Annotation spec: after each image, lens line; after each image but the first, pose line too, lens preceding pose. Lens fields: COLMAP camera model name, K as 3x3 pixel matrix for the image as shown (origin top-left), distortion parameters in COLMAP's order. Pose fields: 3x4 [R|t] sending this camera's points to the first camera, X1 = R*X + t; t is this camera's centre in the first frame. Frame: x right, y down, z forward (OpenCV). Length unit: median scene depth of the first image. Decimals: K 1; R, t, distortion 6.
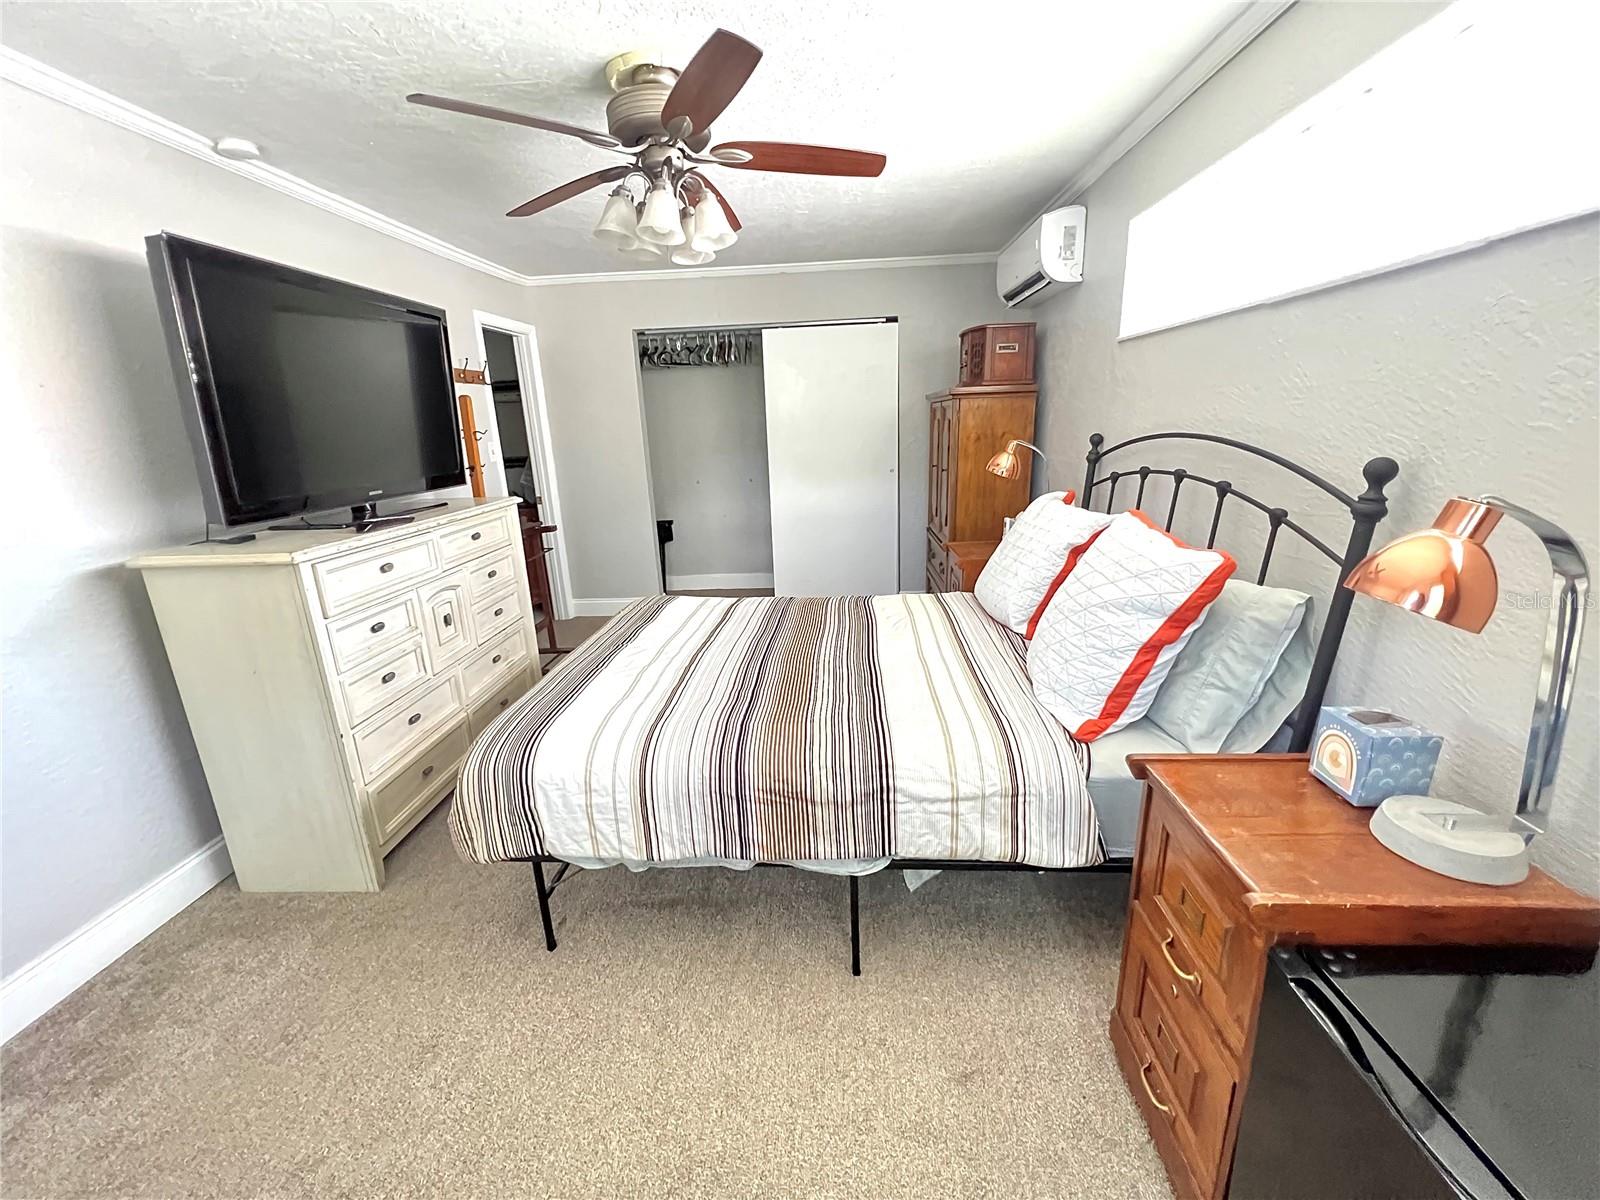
lens RADIAL K [[644.9, 0, 795.6], [0, 644.9, 598.3], [0, 0, 1]] dist [-0.003799, 0.000619]
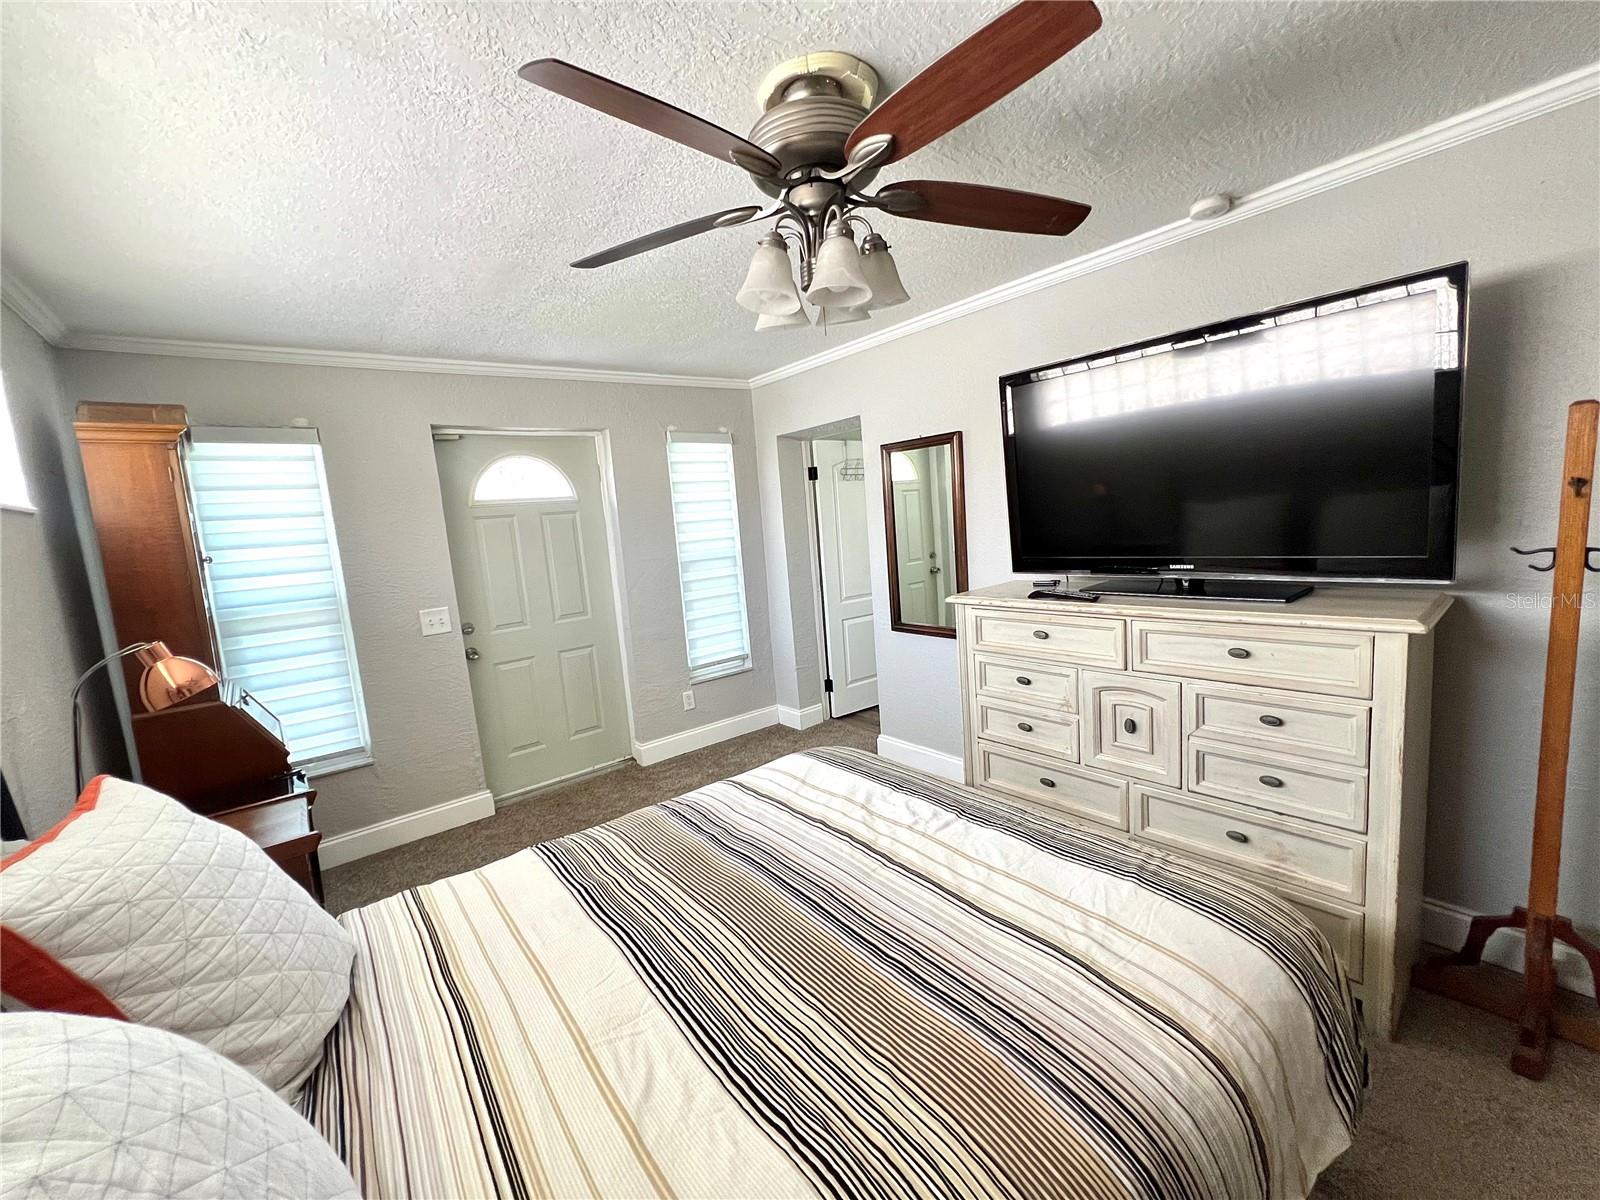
lens RADIAL K [[644.9, 0, 795.6], [0, 644.9, 598.3], [0, 0, 1]] dist [-0.003799, 0.000619]
pose [[-0.734056, 0.181766, -0.654311, 0.310366], [-0.074843, 0.935989, 0.343981, -0.398914], [0.674952, 0.301472, -0.673464, 1.299203]]
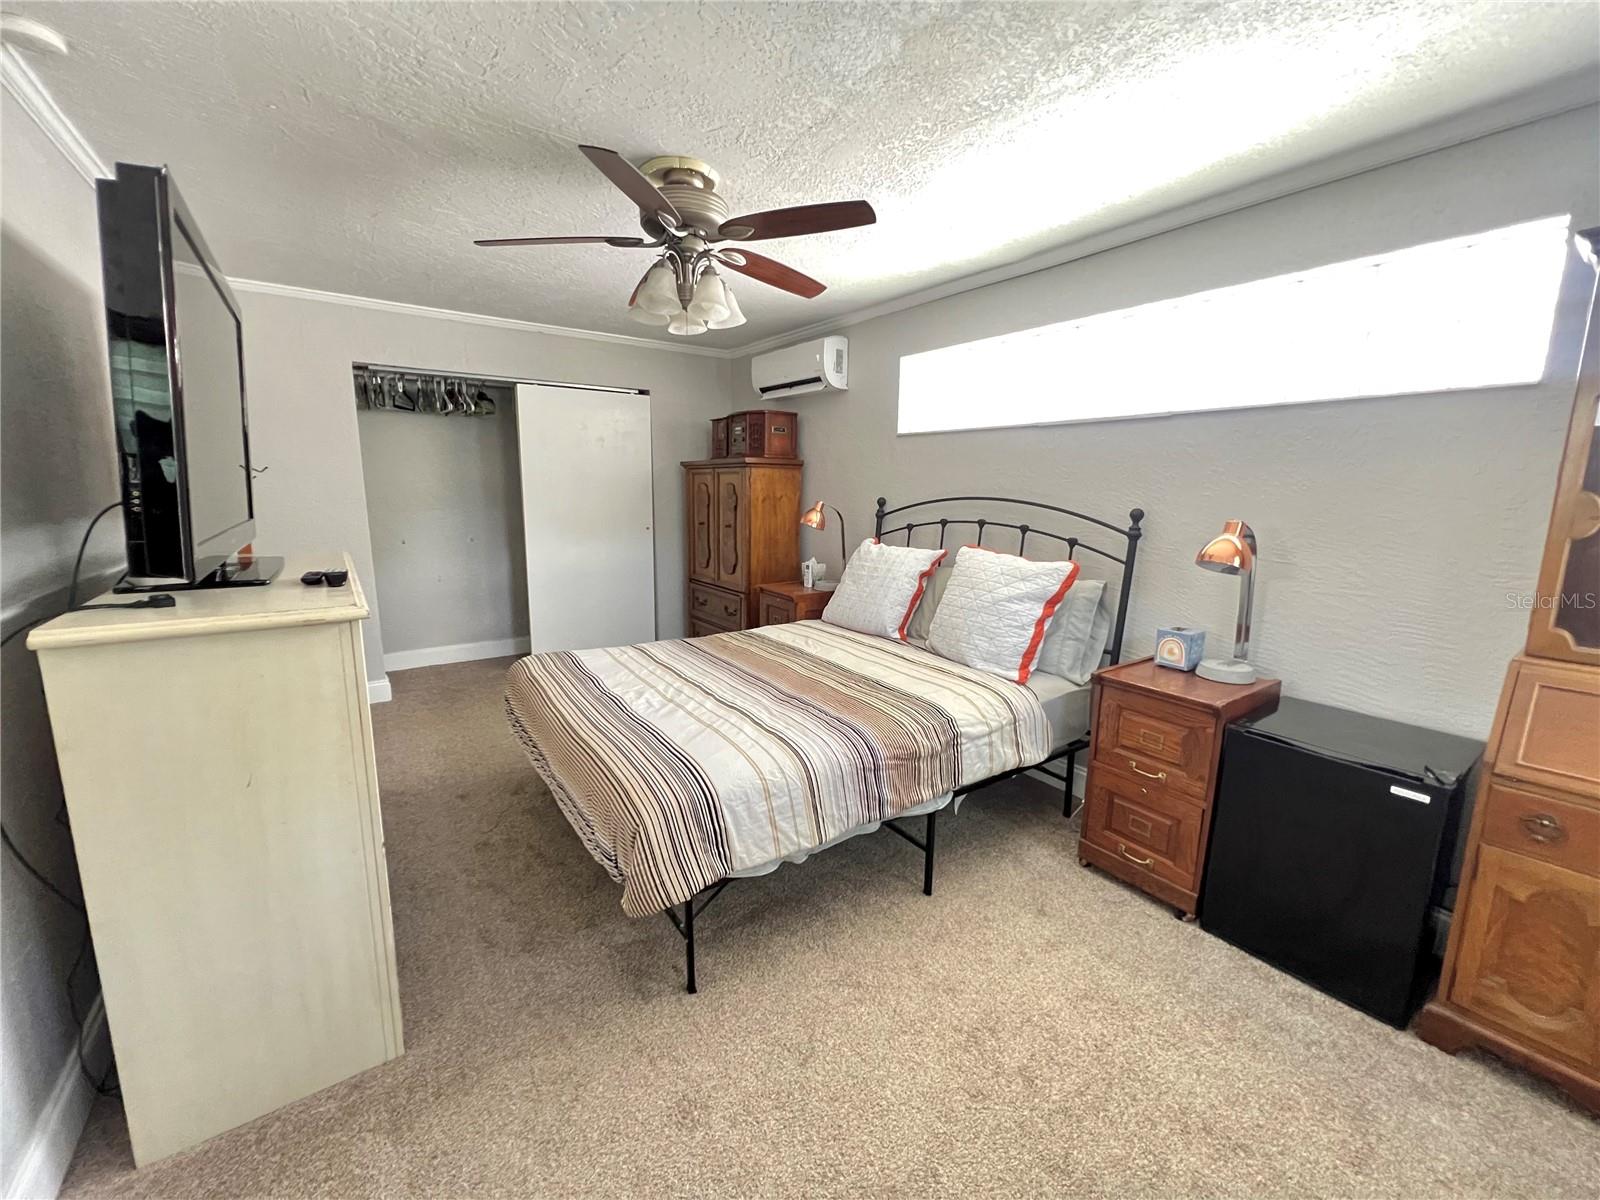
lens RADIAL K [[644.9, 0, 795.6], [0, 644.9, 598.3], [0, 0, 1]] dist [-0.003799, 0.000619]
pose [[0.781536, -0.060816, 0.620889, -0.640020], [0.126628, 0.989984, -0.062422, 0.028272], [-0.610874, 0.127407, 0.781409, 0.054388]]
